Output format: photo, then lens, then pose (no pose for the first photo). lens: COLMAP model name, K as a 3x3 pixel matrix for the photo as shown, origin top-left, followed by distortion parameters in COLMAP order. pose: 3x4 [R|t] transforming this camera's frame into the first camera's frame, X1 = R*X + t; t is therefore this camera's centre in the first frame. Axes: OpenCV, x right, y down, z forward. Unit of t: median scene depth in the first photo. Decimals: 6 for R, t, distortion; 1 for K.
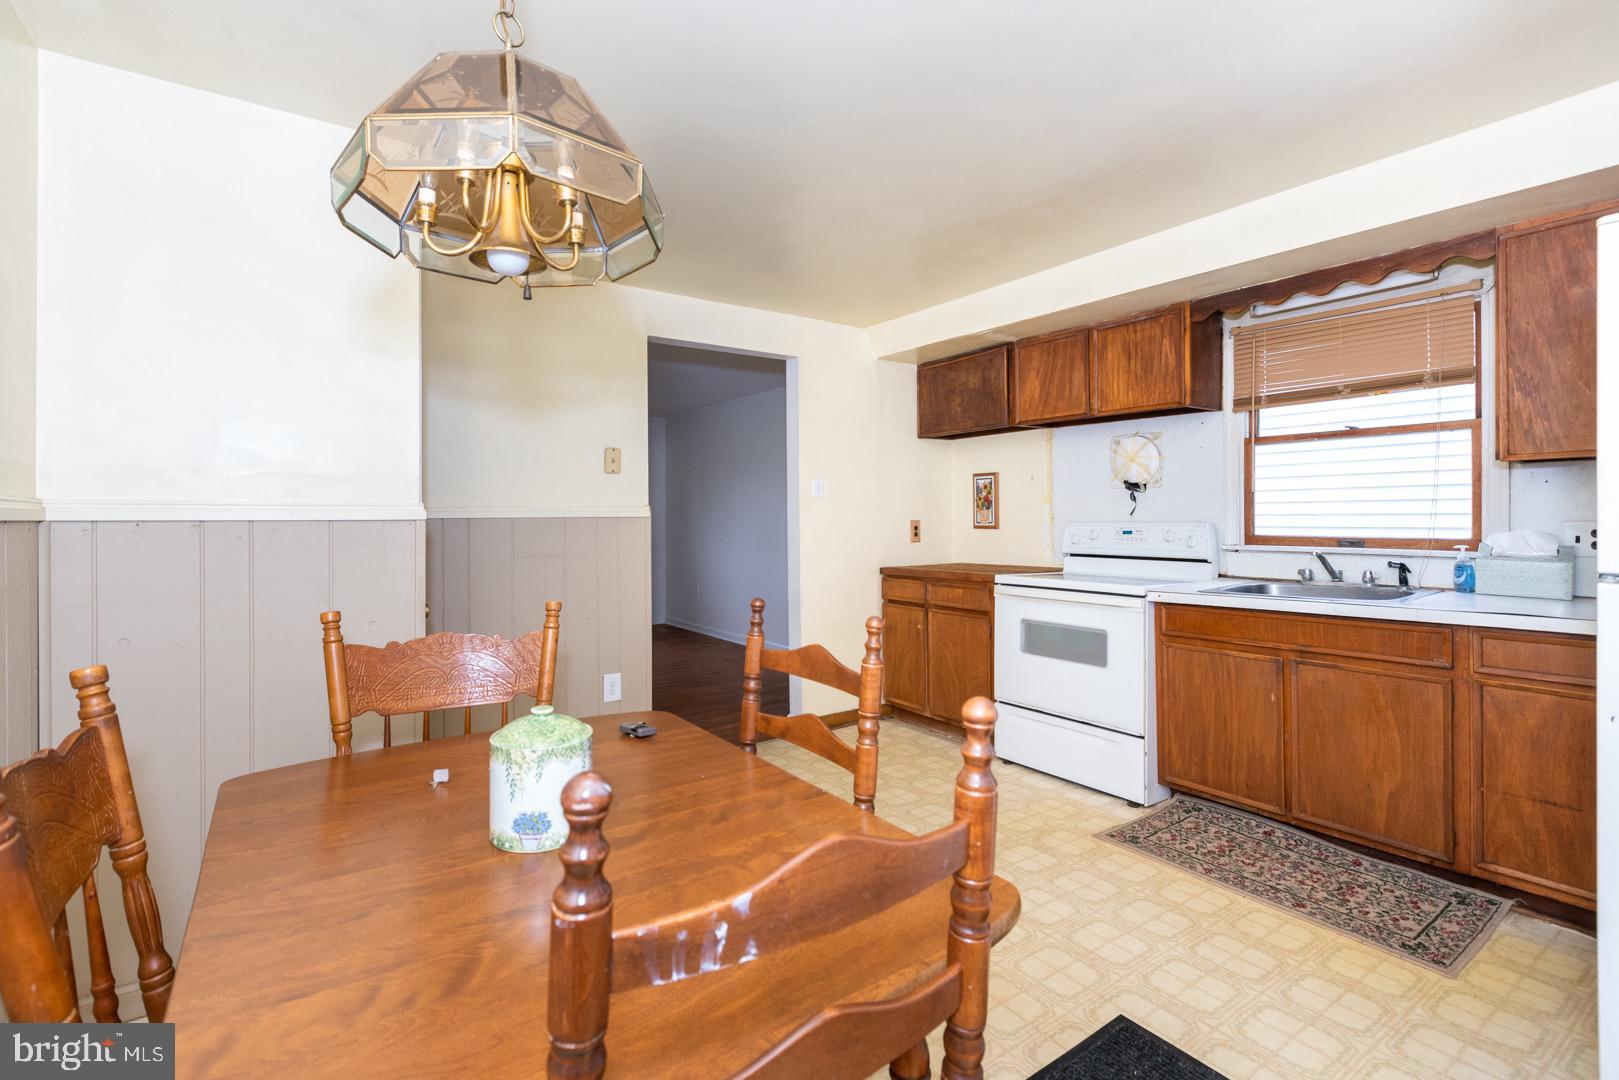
lens RADIAL K [[750.5, 0, 807.7], [0, 750.5, 527.3], [0, 0, 1]] dist [-0.011610, 0.001937]
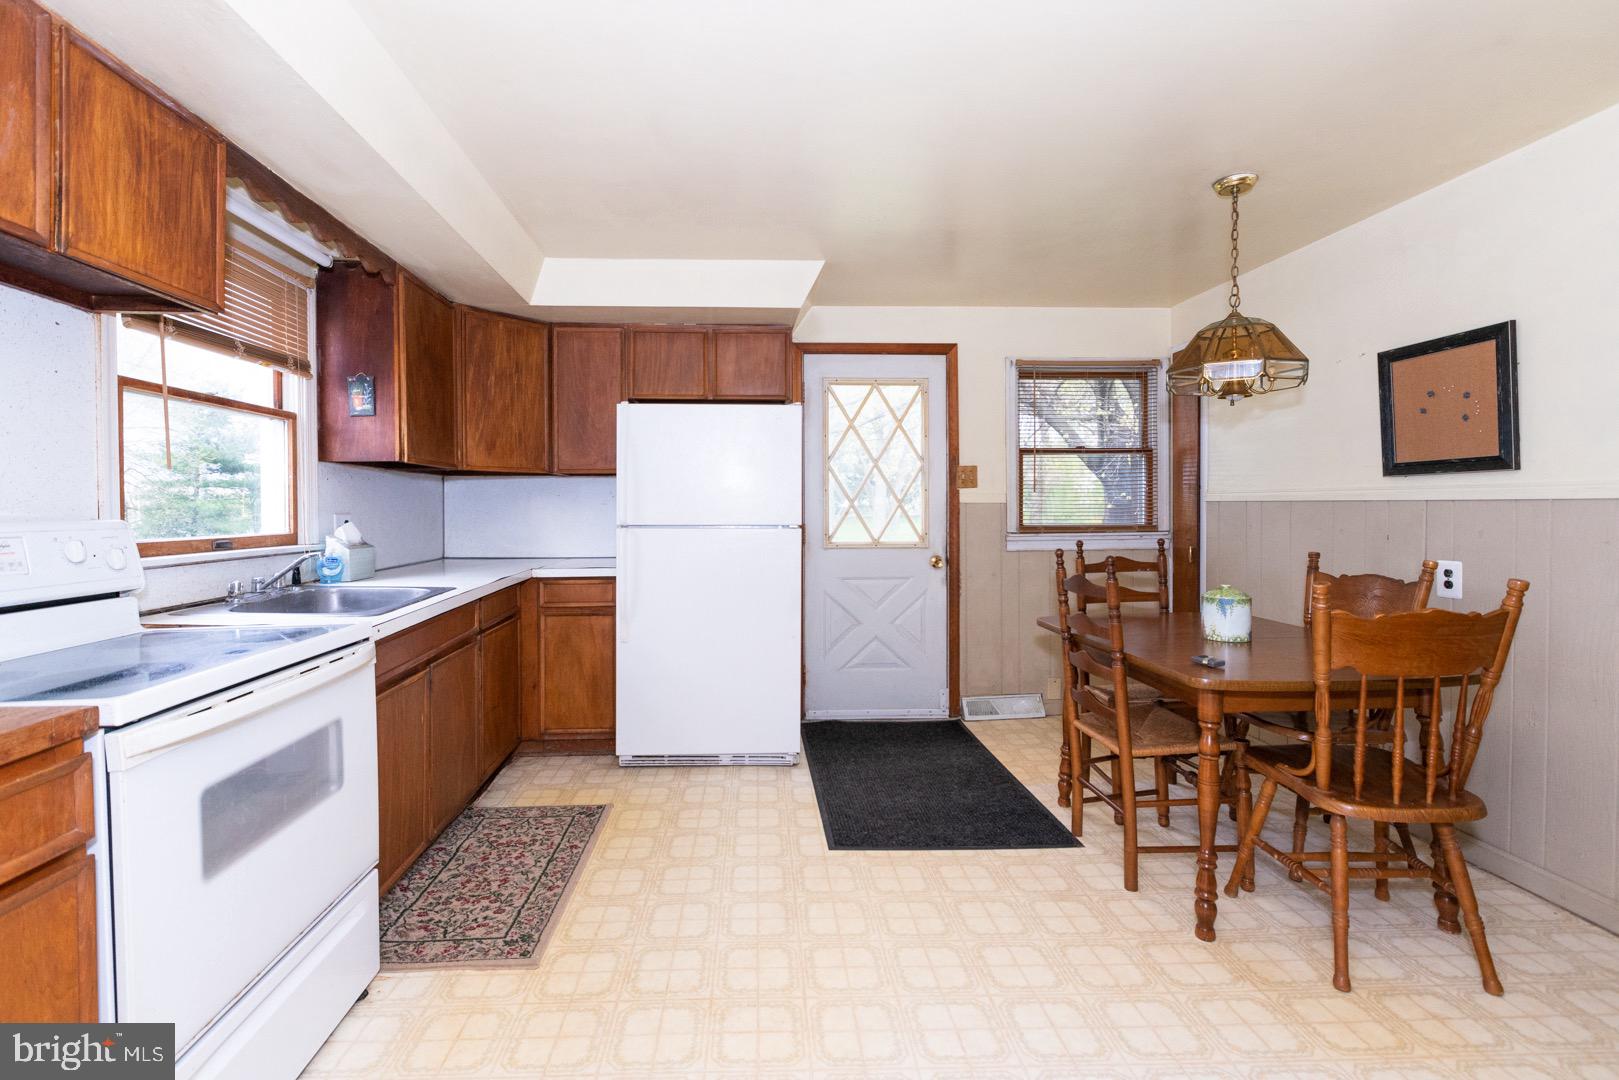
lens RADIAL K [[750.5, 0, 767.4], [0, 750.5, 504.0], [0, 0, 1]] dist [-0.011610, 0.001937]
pose [[-0.836199, 0.008908, 0.548354, -0.200013], [0.016074, 0.999837, 0.008269, -0.019428], [-0.548191, 0.015729, -0.836205, 1.634856]]
